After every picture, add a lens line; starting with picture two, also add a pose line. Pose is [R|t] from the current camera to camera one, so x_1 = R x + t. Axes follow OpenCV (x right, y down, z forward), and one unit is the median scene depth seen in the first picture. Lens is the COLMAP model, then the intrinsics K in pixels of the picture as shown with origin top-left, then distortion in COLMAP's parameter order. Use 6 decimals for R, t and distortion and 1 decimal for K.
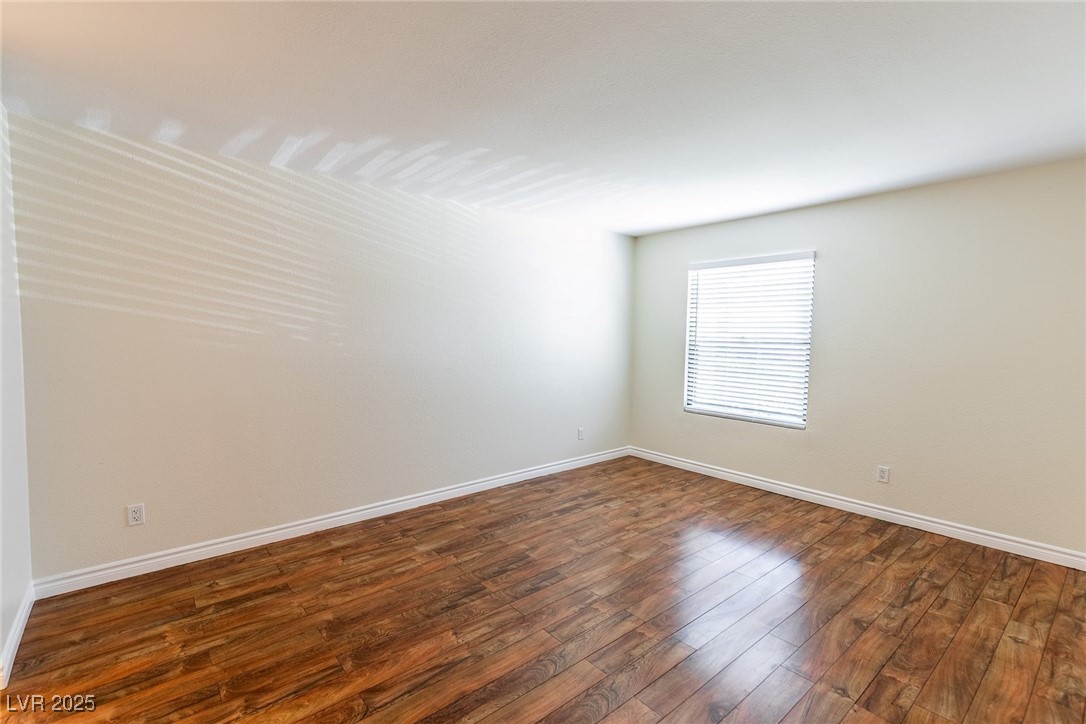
lens RADIAL K [[487.7, 0, 546.1], [0, 487.7, 373.9], [0, 0, 1]] dist [0.006207, -0.000113]
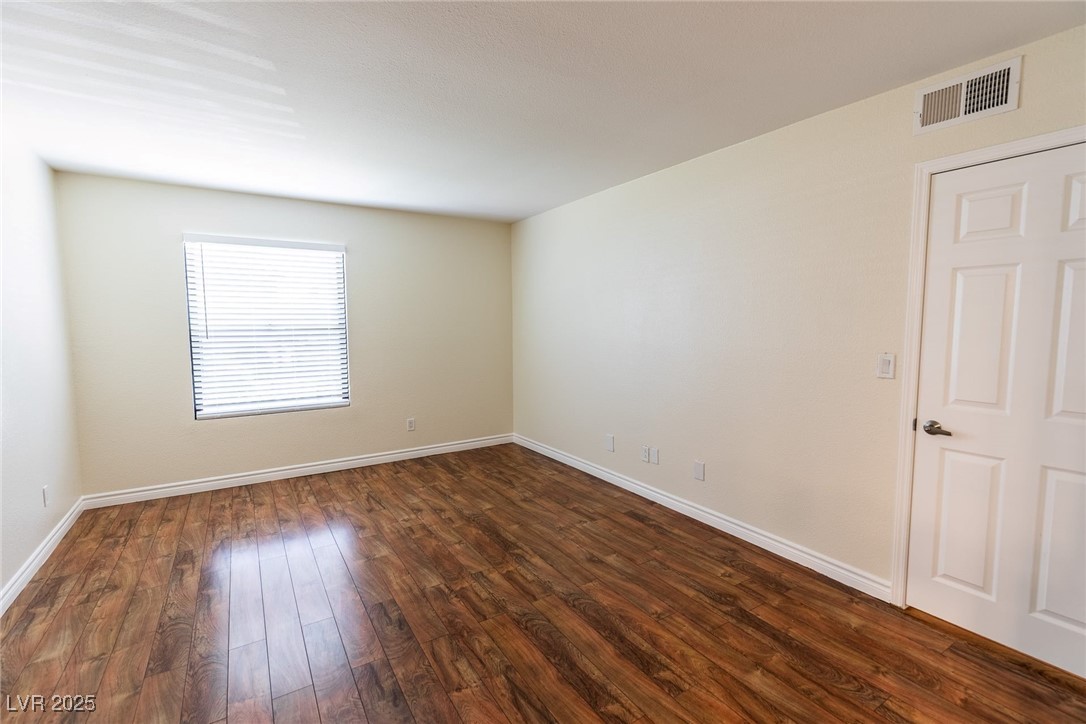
lens RADIAL K [[494.6, 0, 547.6], [0, 494.6, 361.1], [0, 0, 1]] dist [0.005301, 0.000465]
pose [[0.135759, -0.093315, 0.986338, -0.602810], [0.092260, 0.992419, 0.081192, -0.042881], [-0.986437, 0.079977, 0.143339, 0.447268]]
